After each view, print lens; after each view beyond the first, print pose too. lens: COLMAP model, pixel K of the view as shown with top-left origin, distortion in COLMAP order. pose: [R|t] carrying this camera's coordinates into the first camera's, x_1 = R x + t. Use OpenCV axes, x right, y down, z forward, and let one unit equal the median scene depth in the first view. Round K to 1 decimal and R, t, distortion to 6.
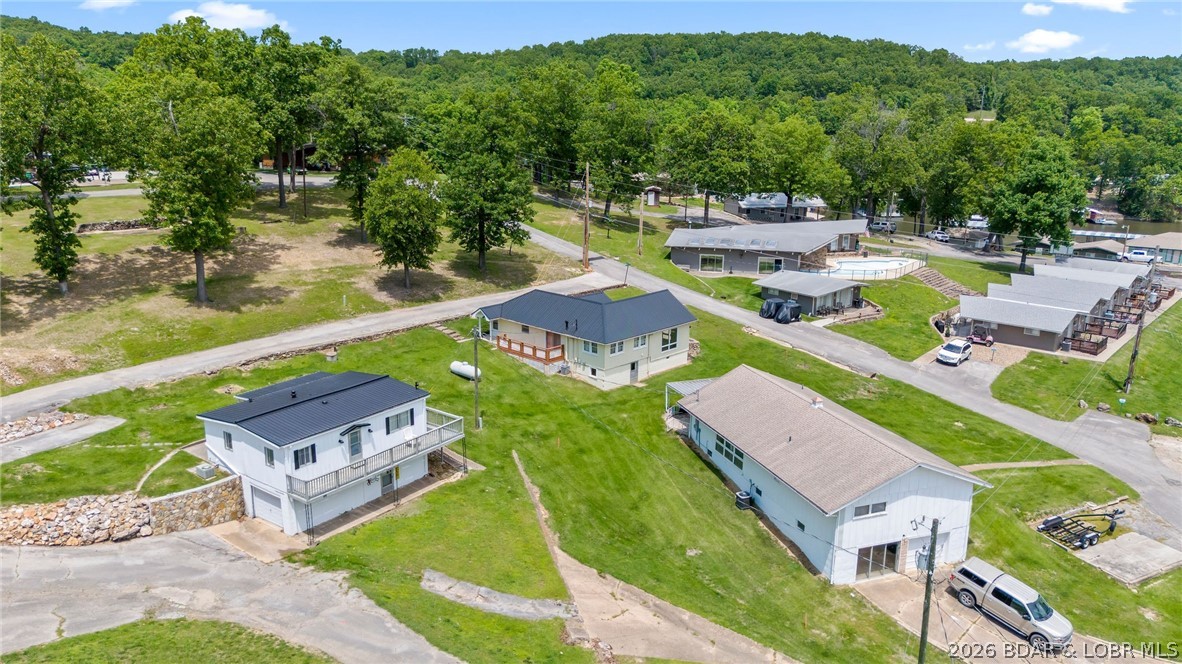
lens RADIAL K [[877.8, 0, 591.0], [0, 877.8, 332.0], [0, 0, 1]] dist [0.075491, -0.080647]
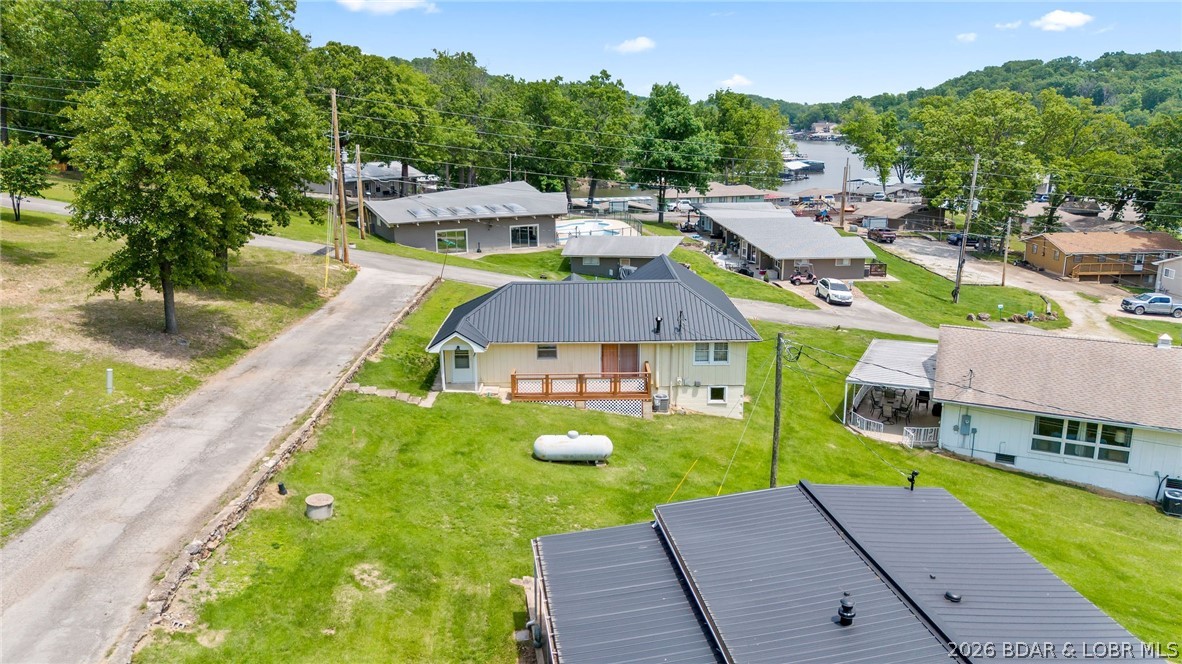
lens RADIAL K [[877.9, 0, 593.8], [0, 877.9, 333.4], [0, 0, 1]] dist [0.051558, -0.032410]
pose [[0.705003, -0.180704, 0.685796, -0.455532], [0.184118, 0.980474, 0.069074, -0.050167], [-0.684887, 0.077570, 0.724508, 0.626875]]
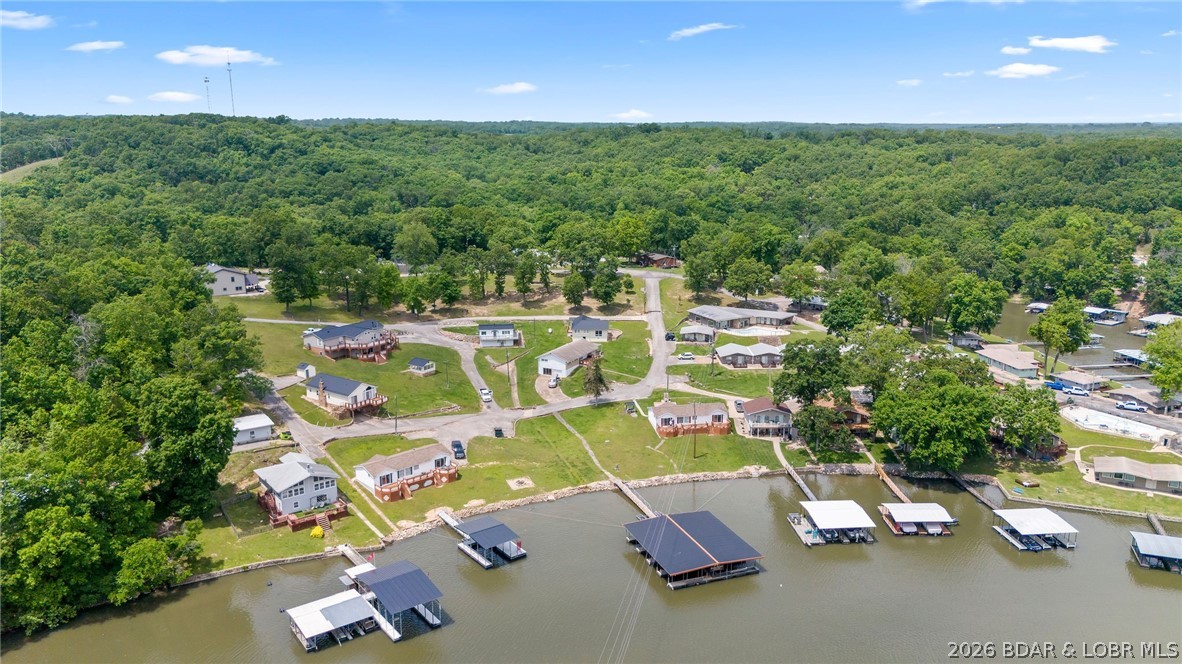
lens RADIAL K [[877.8, 0, 591.0], [0, 877.8, 332.0], [0, 0, 1]] dist [0.075491, -0.080647]
pose [[0.671363, 0.157640, -0.724170, 2.859985], [-0.178532, 0.982742, 0.048414, -0.176497], [0.719304, 0.096784, 0.687920, -1.606730]]
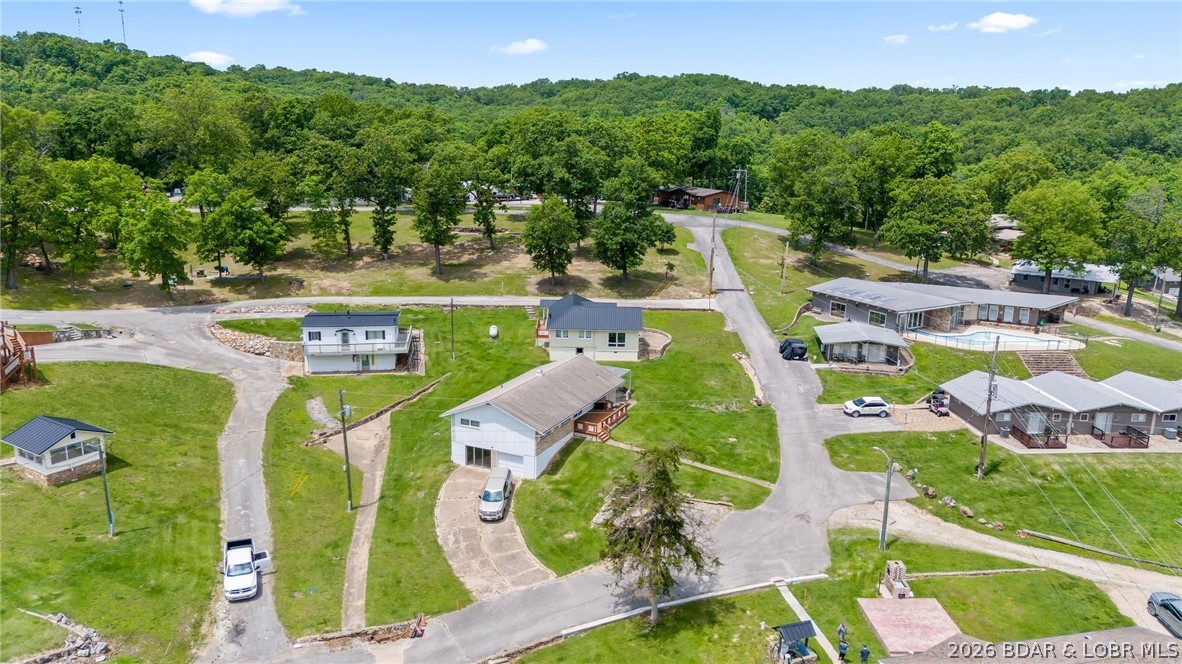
lens RADIAL K [[877.8, 0, 591.0], [0, 877.8, 332.0], [0, 0, 1]] dist [0.075491, -0.080647]
pose [[0.704883, 0.168343, -0.689057, 1.098511], [-0.192306, 0.980401, 0.042798, -0.059387], [0.682758, 0.102342, 0.723442, -0.053467]]
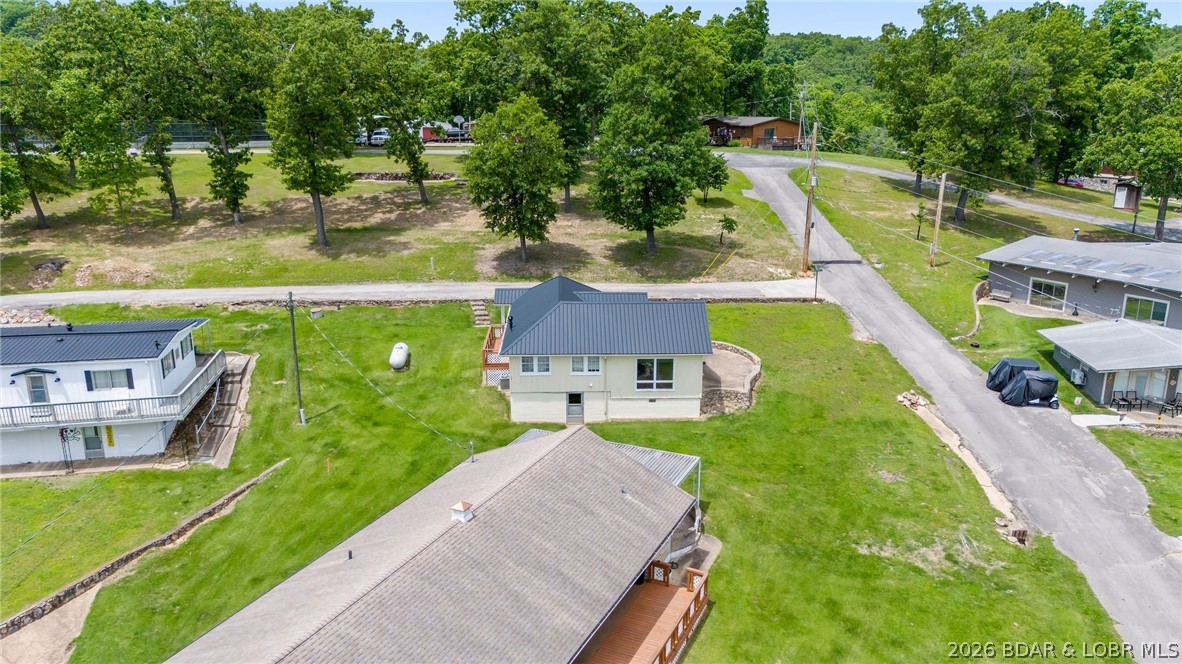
lens RADIAL K [[877.8, 0, 591.0], [0, 877.8, 332.0], [0, 0, 1]] dist [0.075491, -0.080647]
pose [[0.715118, 0.168395, -0.678417, 0.524091], [-0.170757, 0.983229, 0.064061, -0.058979], [0.677826, 0.070033, 0.731879, 0.522291]]
